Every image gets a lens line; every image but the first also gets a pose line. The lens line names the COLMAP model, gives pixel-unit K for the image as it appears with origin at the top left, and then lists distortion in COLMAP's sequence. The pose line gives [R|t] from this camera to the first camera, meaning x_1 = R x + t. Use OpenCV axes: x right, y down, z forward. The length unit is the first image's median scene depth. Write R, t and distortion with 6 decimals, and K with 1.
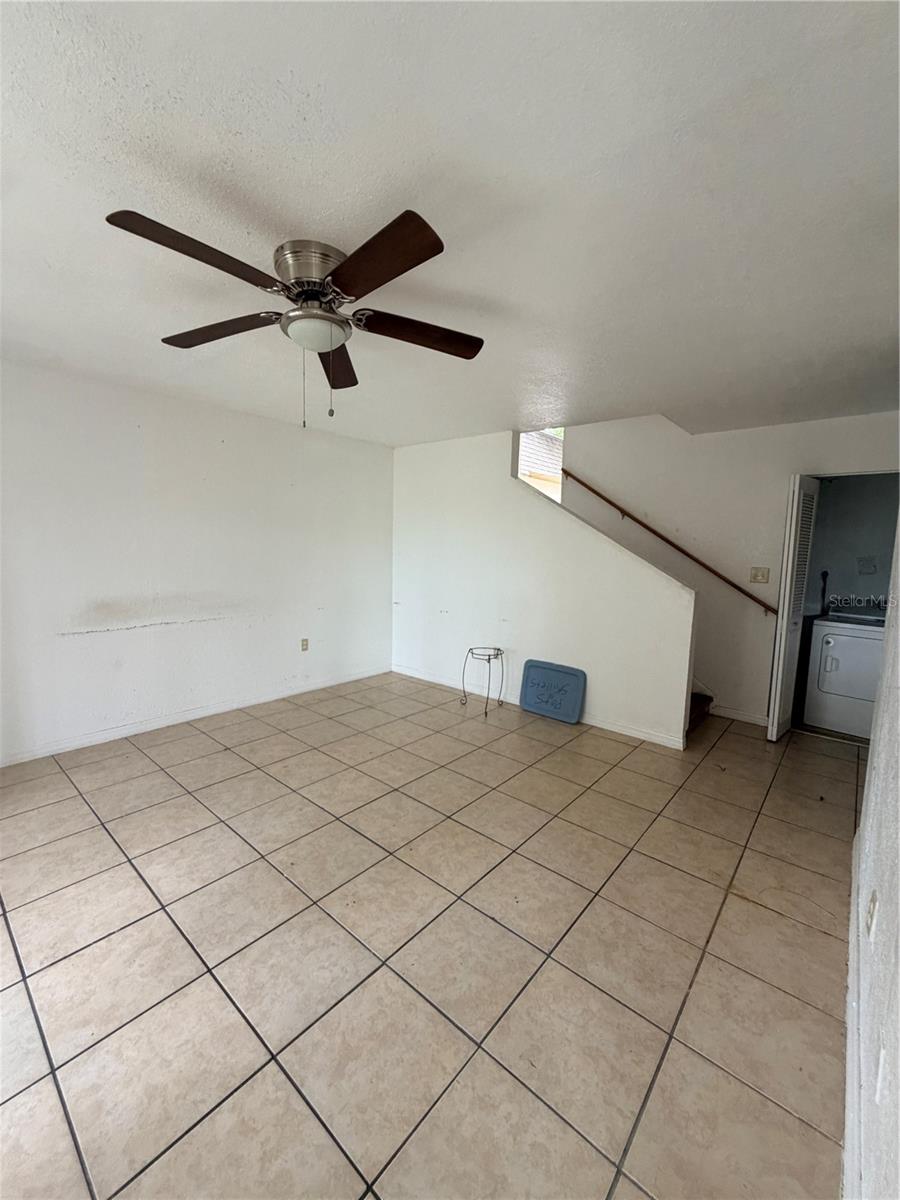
lens RADIAL K [[481.3, 0, 473.0], [0, 481.3, 594.5], [0, 0, 1]] dist [-0.001456, 0.000687]
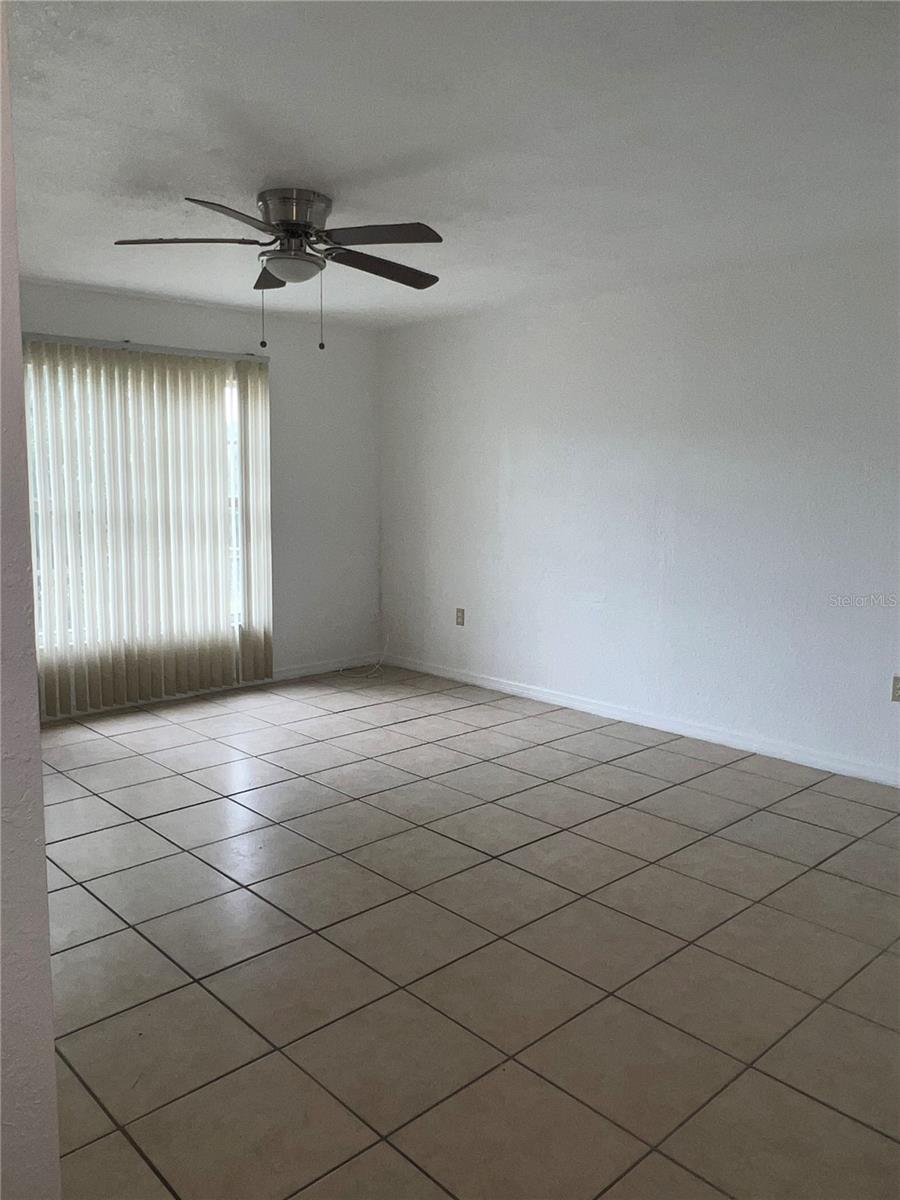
lens RADIAL K [[903.1, 0, 452.4], [0, 903.1, 596.3], [0, 0, 1]] dist [0.010683, -0.011415]
pose [[-0.133725, 0.108139, -0.985101, 1.033951], [-0.104560, 0.986941, 0.122535, -0.102579], [0.985487, 0.119388, -0.120671, 1.030407]]
